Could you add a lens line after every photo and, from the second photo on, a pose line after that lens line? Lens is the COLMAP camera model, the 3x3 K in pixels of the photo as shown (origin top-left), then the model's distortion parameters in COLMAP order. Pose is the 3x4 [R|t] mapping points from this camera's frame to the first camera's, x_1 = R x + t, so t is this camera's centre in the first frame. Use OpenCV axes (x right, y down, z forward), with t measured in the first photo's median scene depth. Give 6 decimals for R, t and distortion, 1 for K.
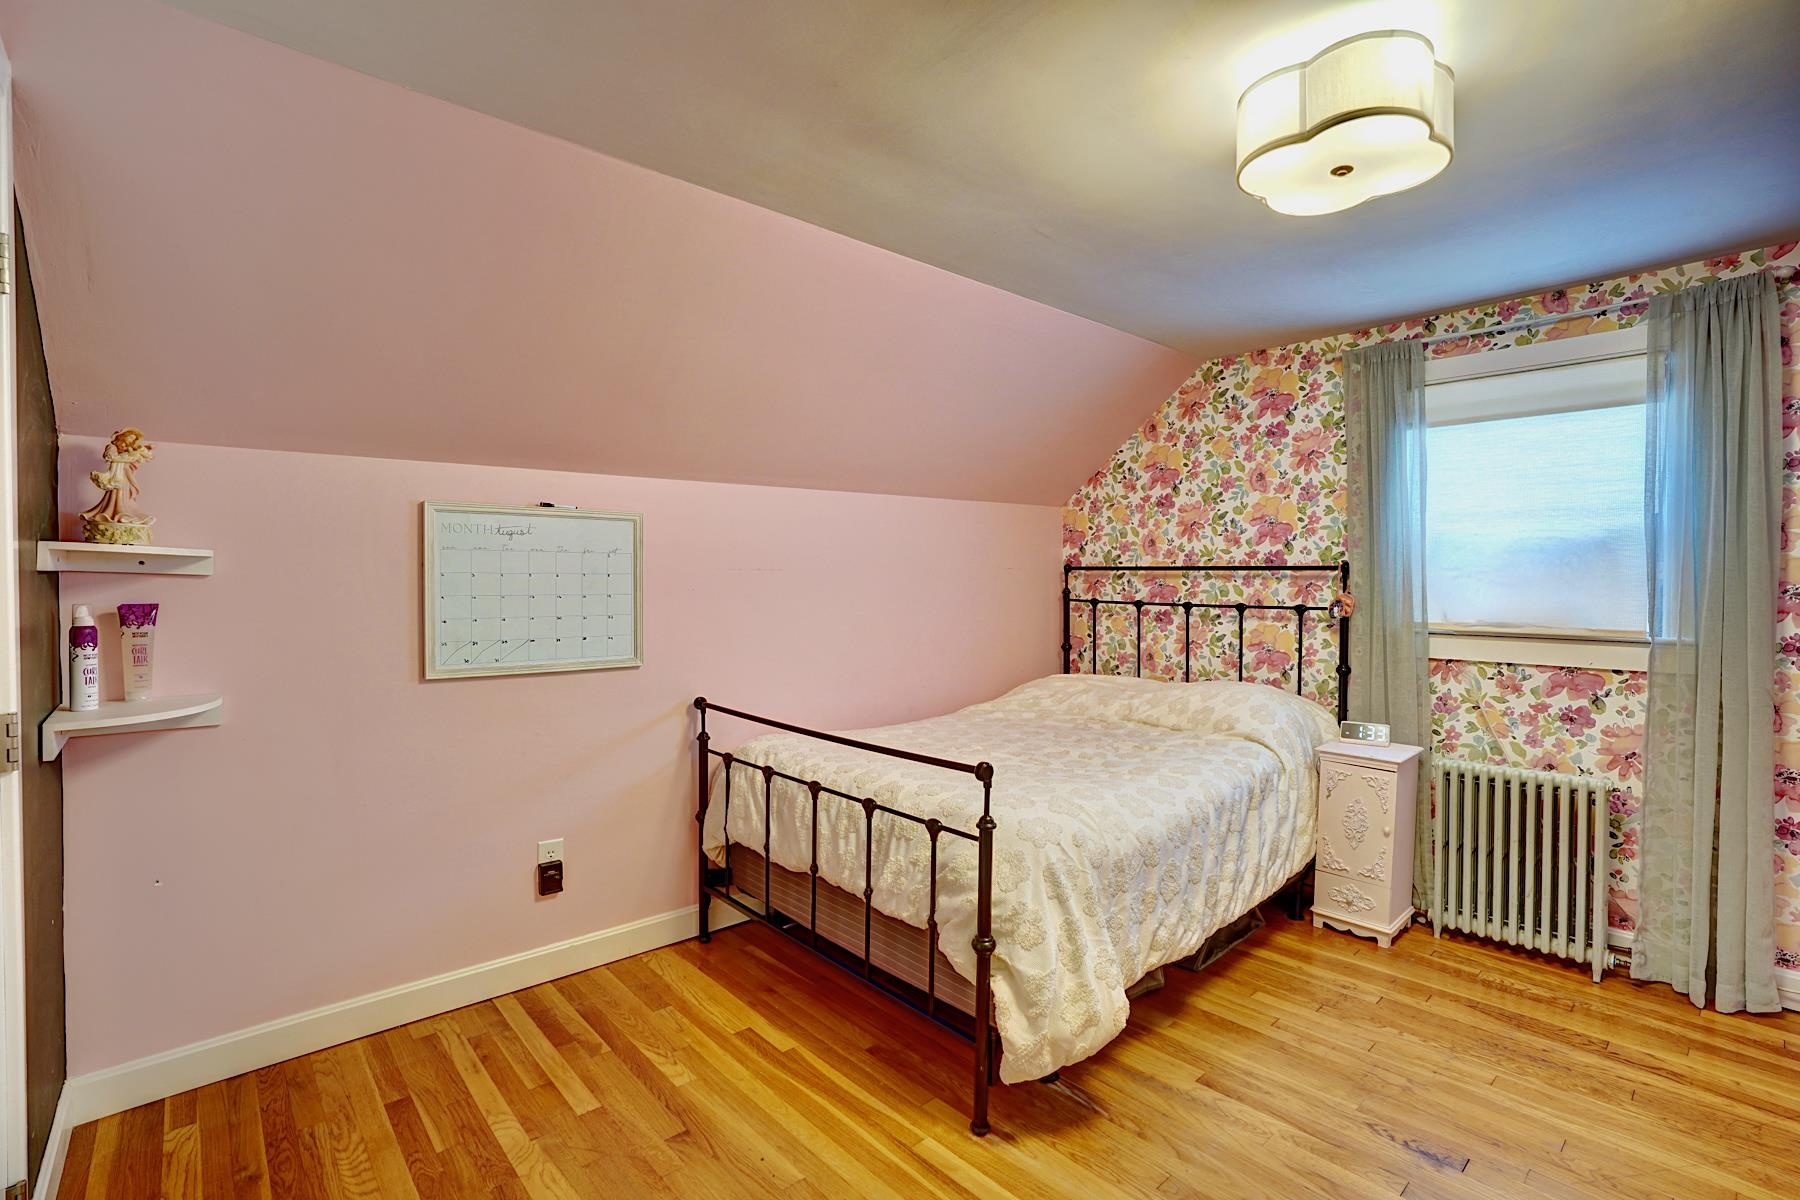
lens RADIAL K [[839.1, 0, 908.6], [0, 839.1, 595.9], [0, 0, 1]] dist [-0.005158, -0.000251]
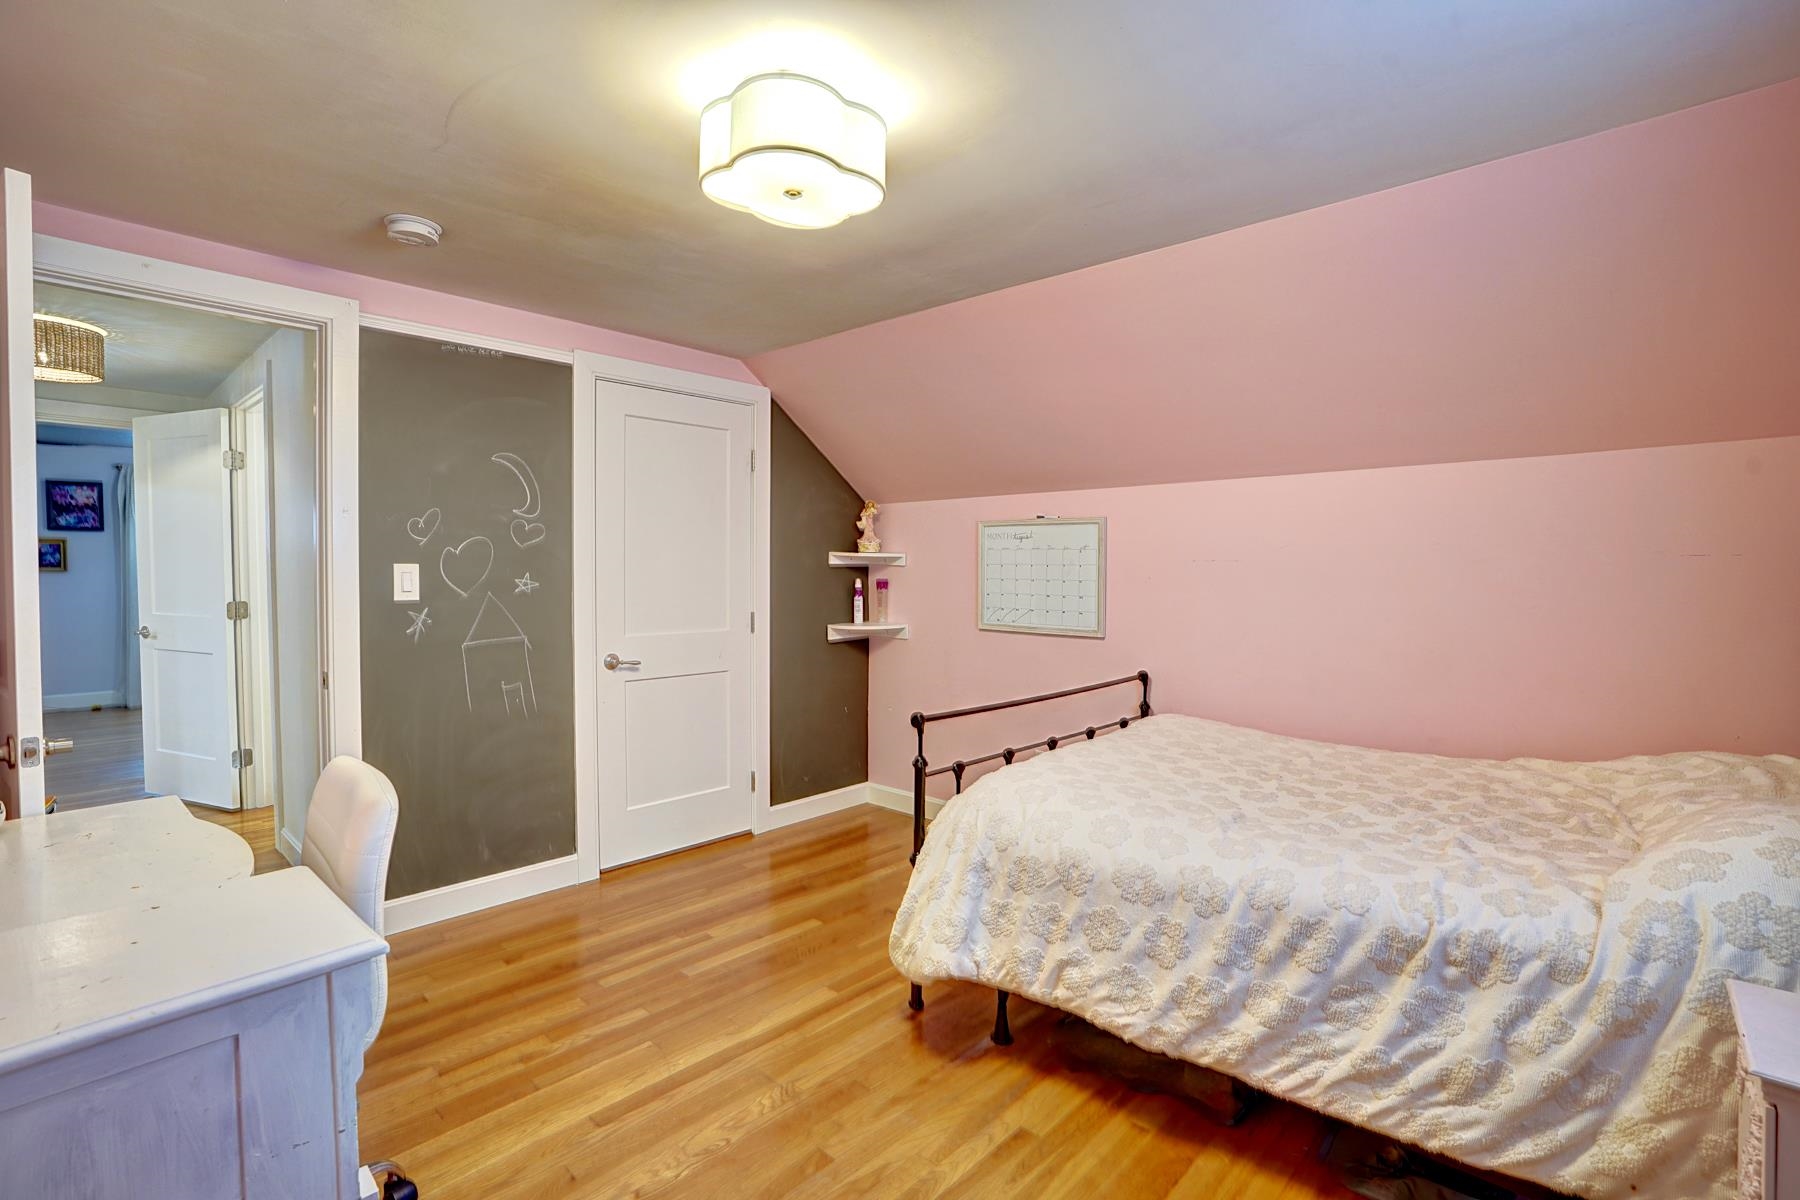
lens RADIAL K [[839.1, 0, 907.9], [0, 839.1, 590.2], [0, 0, 1]] dist [-0.005158, -0.000251]
pose [[0.087875, 0.021381, -0.995902, 1.132026], [-0.023566, 0.999534, 0.019380, -0.005932], [0.995853, 0.021767, 0.088338, 0.738835]]
